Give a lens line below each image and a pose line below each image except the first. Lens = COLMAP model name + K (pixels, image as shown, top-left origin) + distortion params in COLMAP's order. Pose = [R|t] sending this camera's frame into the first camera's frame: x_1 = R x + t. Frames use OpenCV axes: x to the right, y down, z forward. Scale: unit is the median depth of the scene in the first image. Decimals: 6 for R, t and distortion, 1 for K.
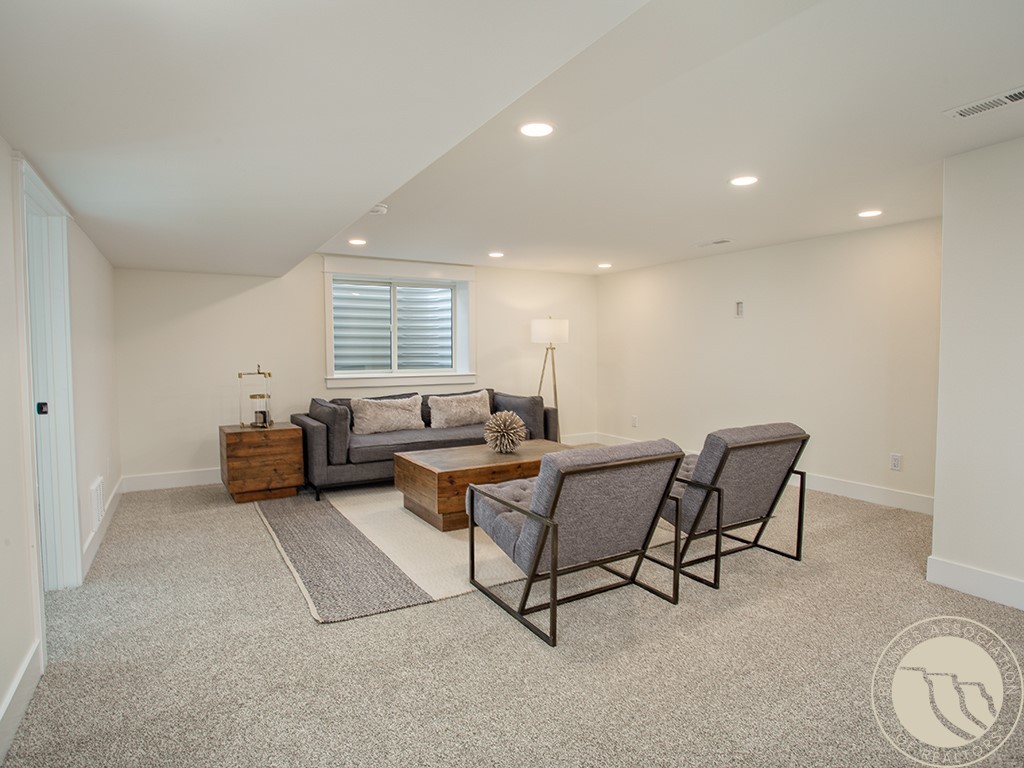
lens RADIAL K [[531.3, 0, 512.0], [0, 531.3, 384.0], [0, 0, 1]] dist [-0.047329, 0.001264]
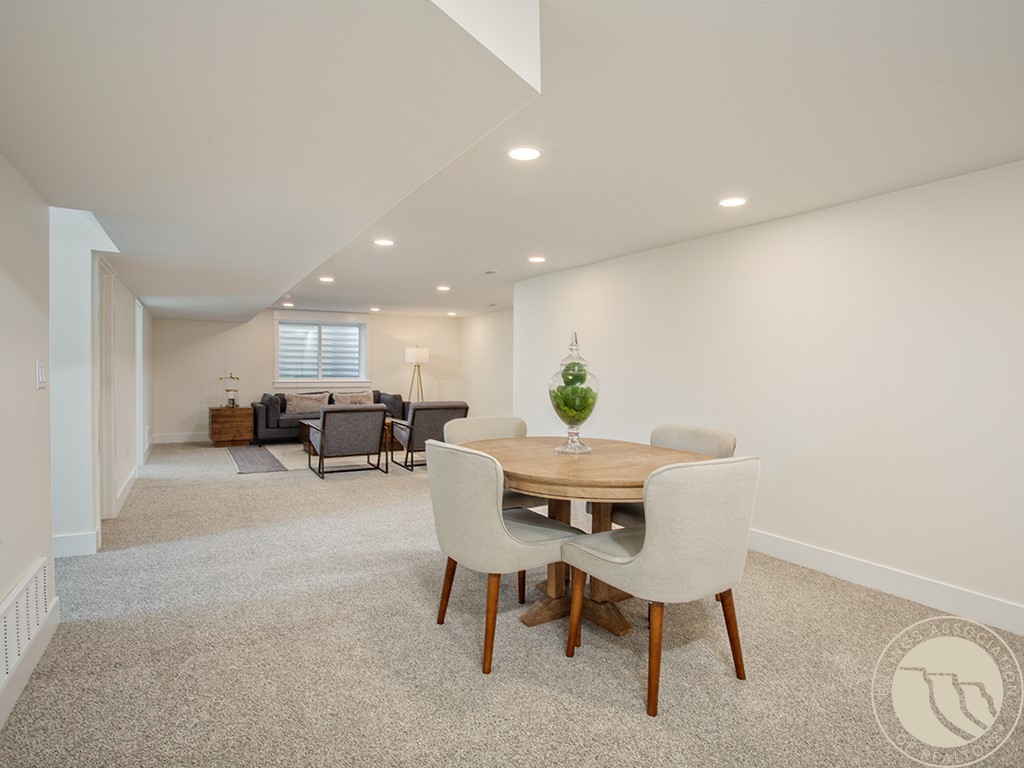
lens RADIAL K [[562.5, 0, 512.0], [0, 562.5, 384.0], [0, 0, 1]] dist [-0.036788, 0.000291]
pose [[0.999273, 0.009951, -0.036790, 0.546311], [-0.011121, 0.999435, -0.031727, 0.049957], [0.036453, 0.032113, 0.998819, -0.867150]]
